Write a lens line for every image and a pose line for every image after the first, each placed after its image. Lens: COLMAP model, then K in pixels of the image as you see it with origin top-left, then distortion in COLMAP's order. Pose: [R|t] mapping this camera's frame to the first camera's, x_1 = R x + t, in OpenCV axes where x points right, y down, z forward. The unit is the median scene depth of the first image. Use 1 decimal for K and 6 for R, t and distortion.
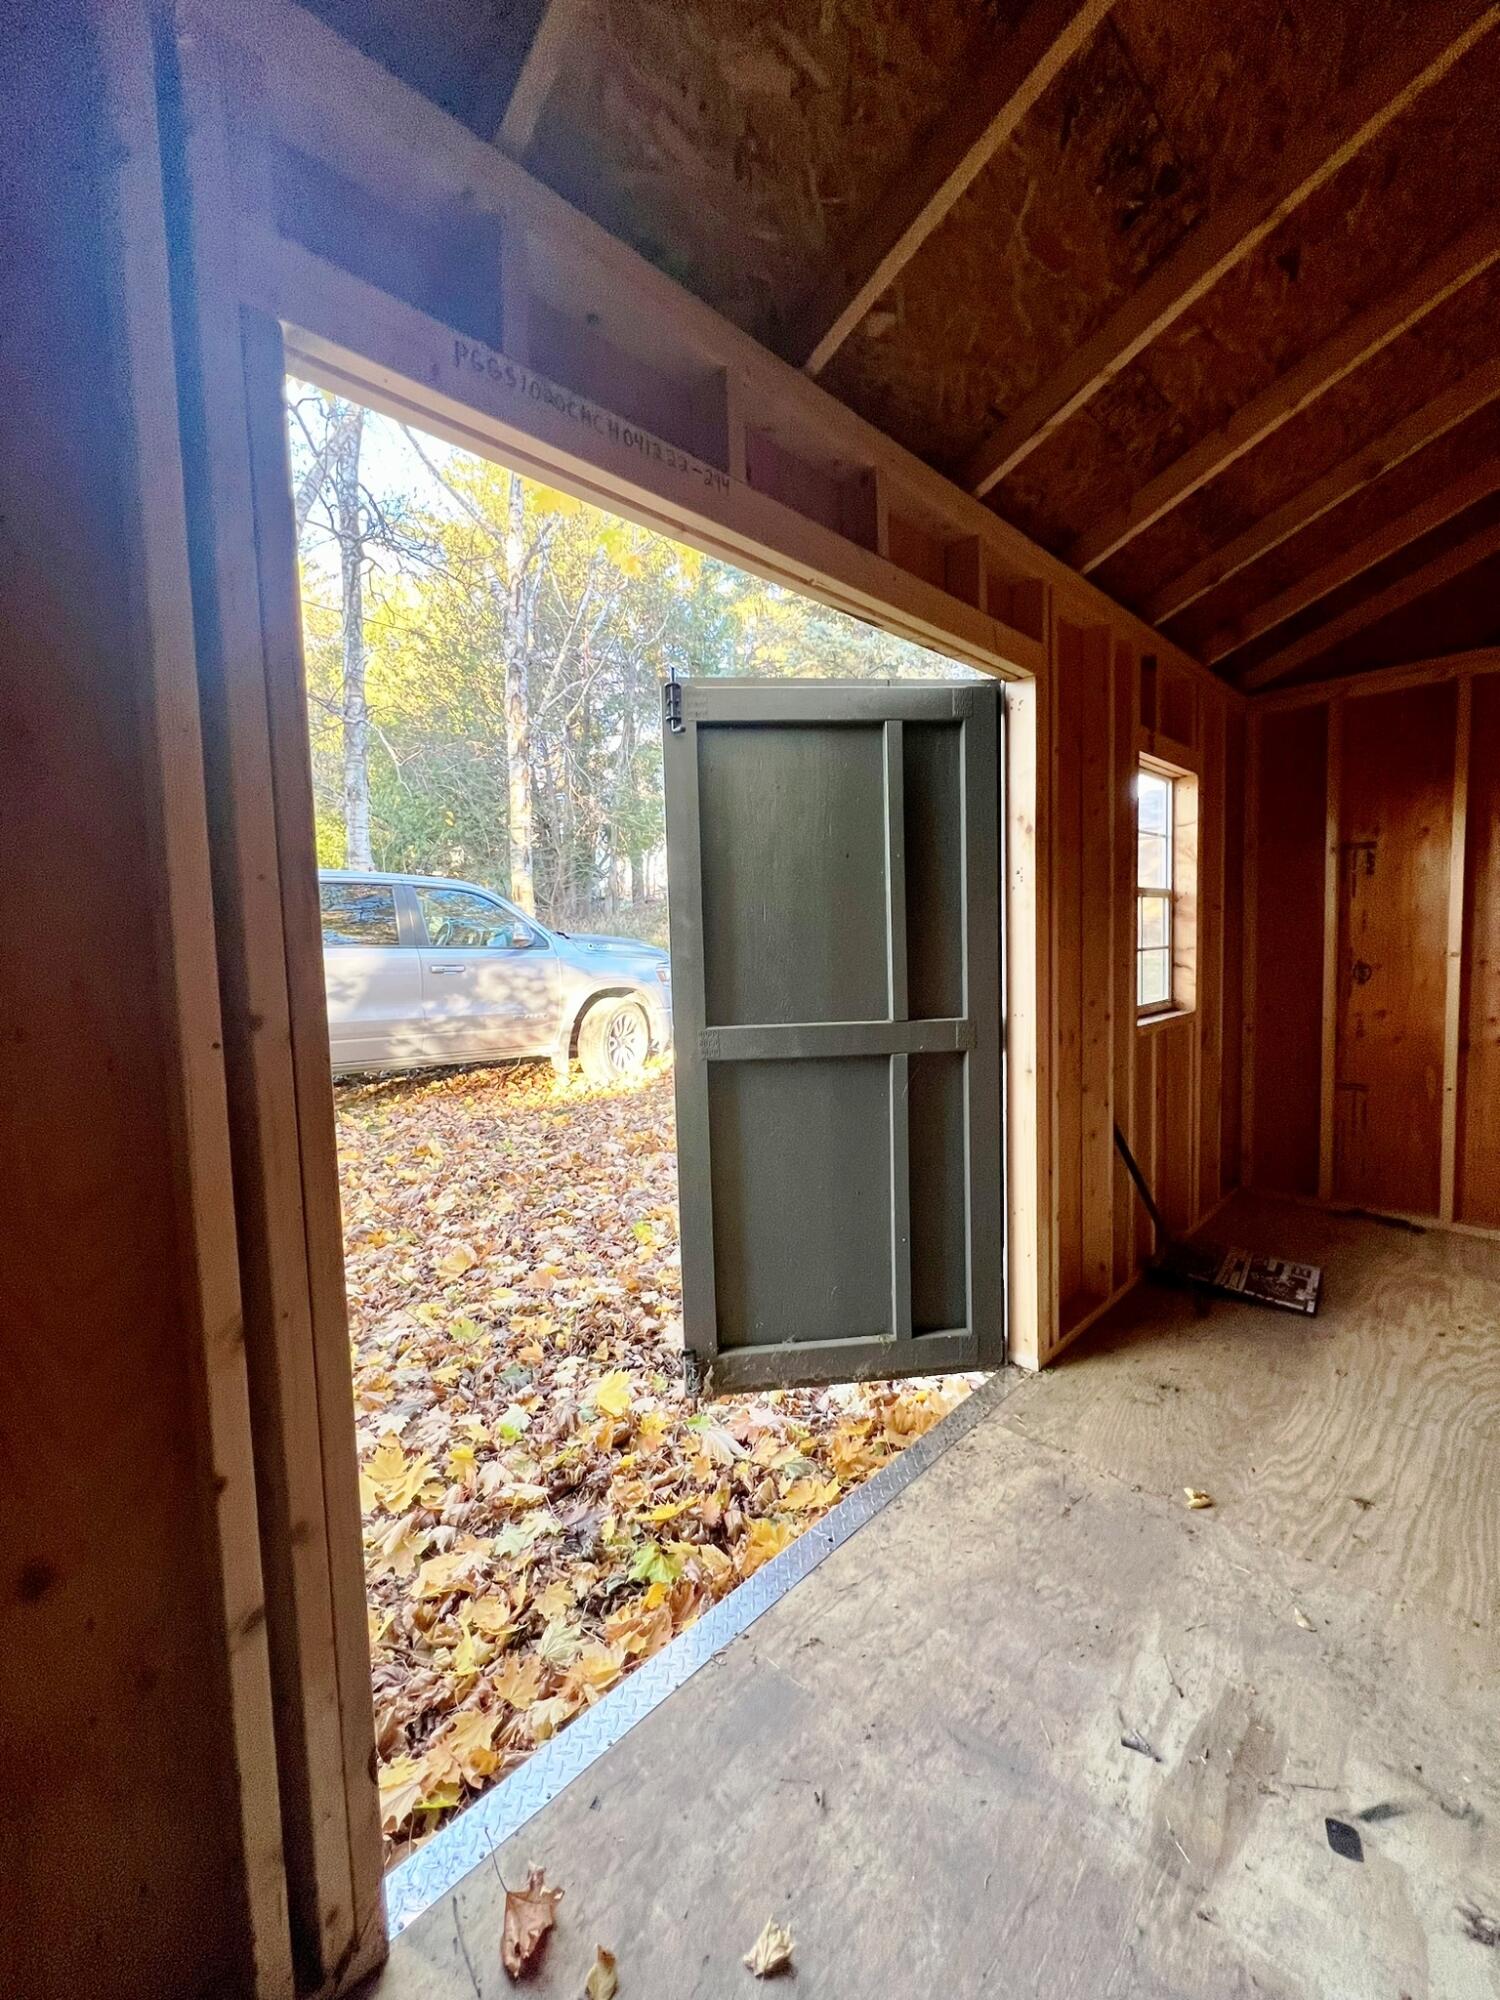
lens RADIAL K [[799.2, 0, 748.0], [0, 799.2, 993.8], [0, 0, 1]] dist [0.000639, 0.000033]
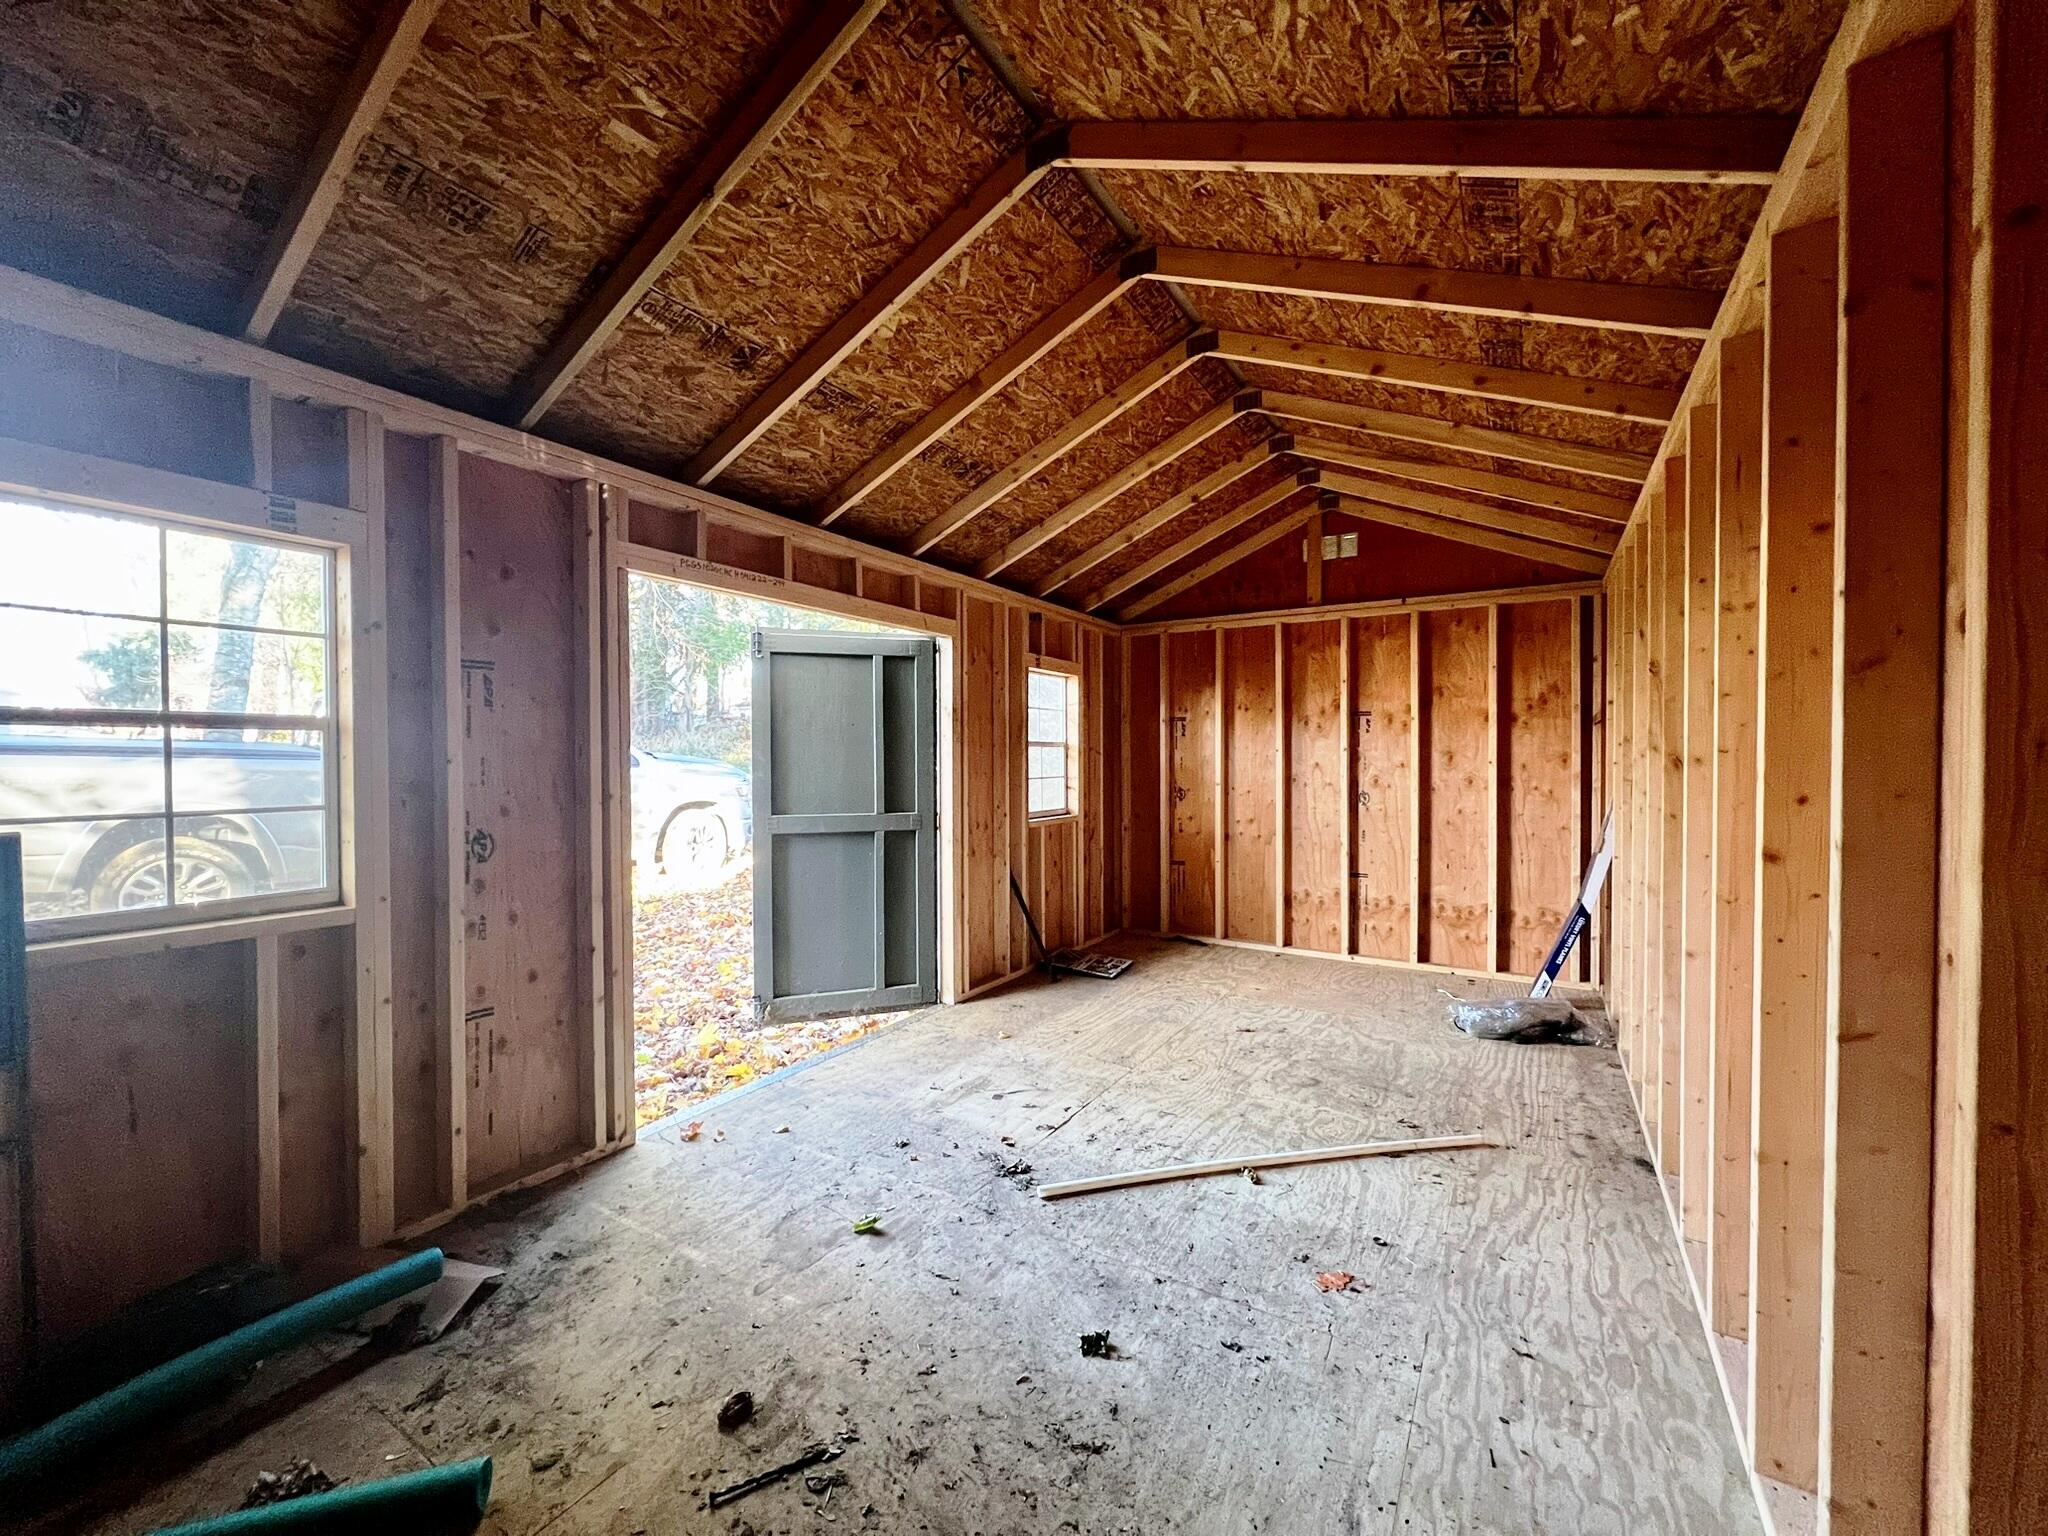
lens RADIAL K [[818.4, 0, 1017.1], [0, 818.4, 770.6], [0, 0, 1]] dist [0.000639, 0.000033]
pose [[0.974686, 0.021547, 0.222537, 0.072121], [-0.008939, 0.998305, -0.057509, 0.039189], [-0.223399, 0.054064, 0.973227, -0.892467]]
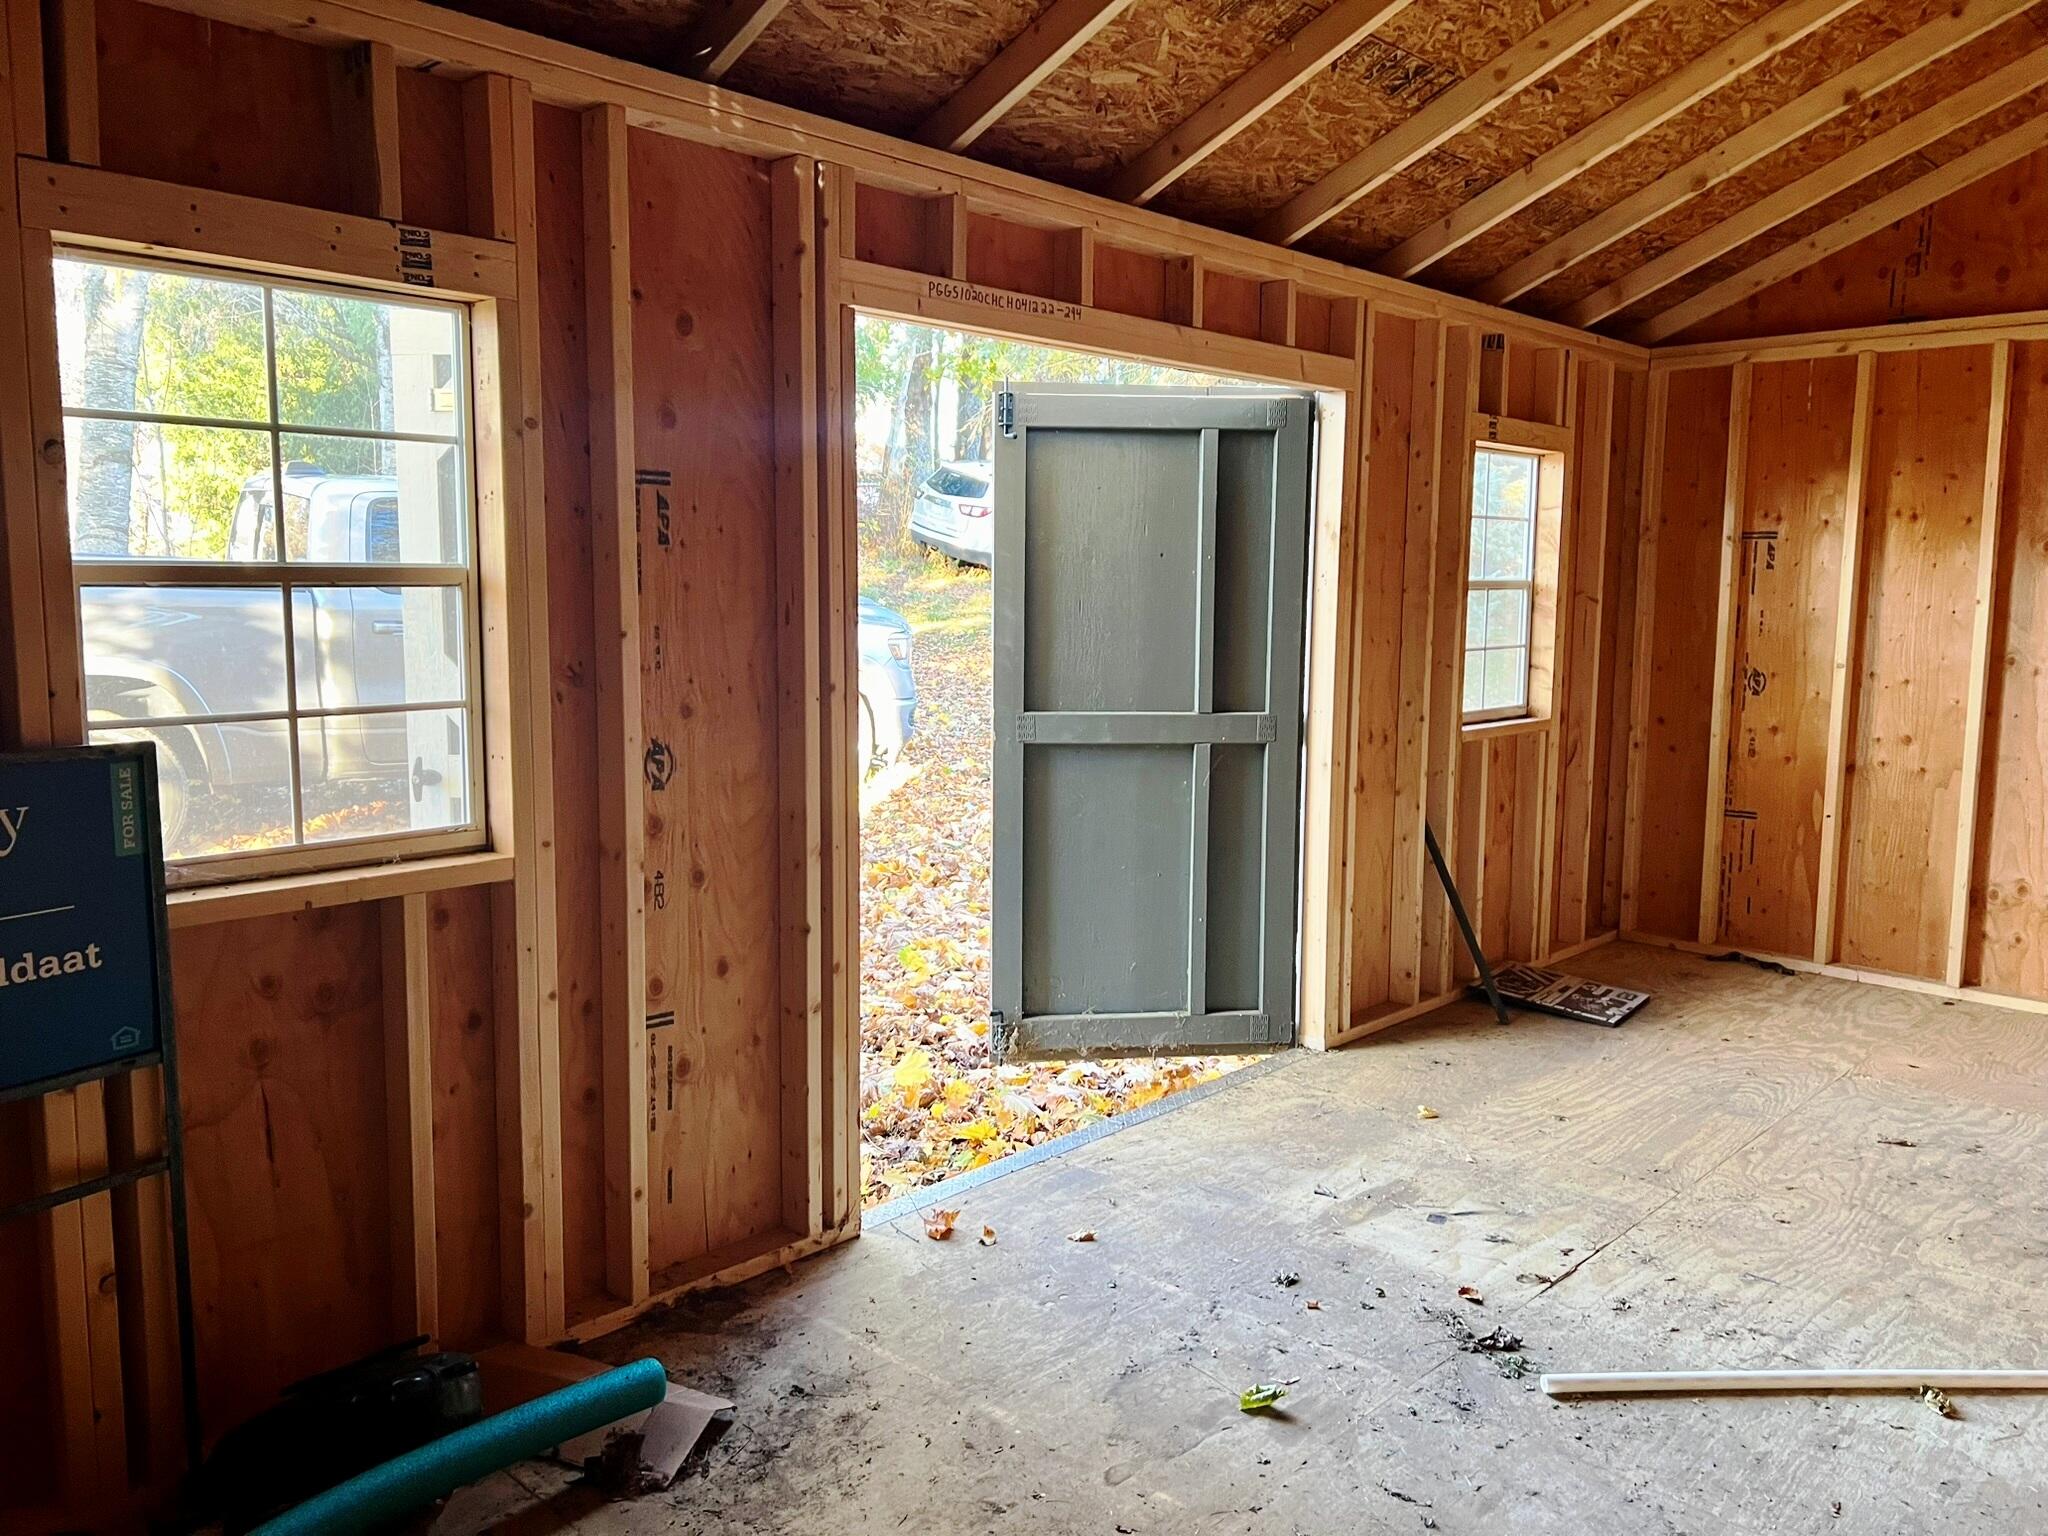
lens RADIAL K [[1535.8, 0, 1027.5], [0, 1535.8, 758.0], [0, 0, 1]] dist [0.066001, -0.069751]
pose [[0.999051, 0.034243, 0.026920, -0.093477], [-0.035510, 0.998212, 0.048078, 0.004096], [-0.025226, -0.048988, 0.998481, -0.985639]]
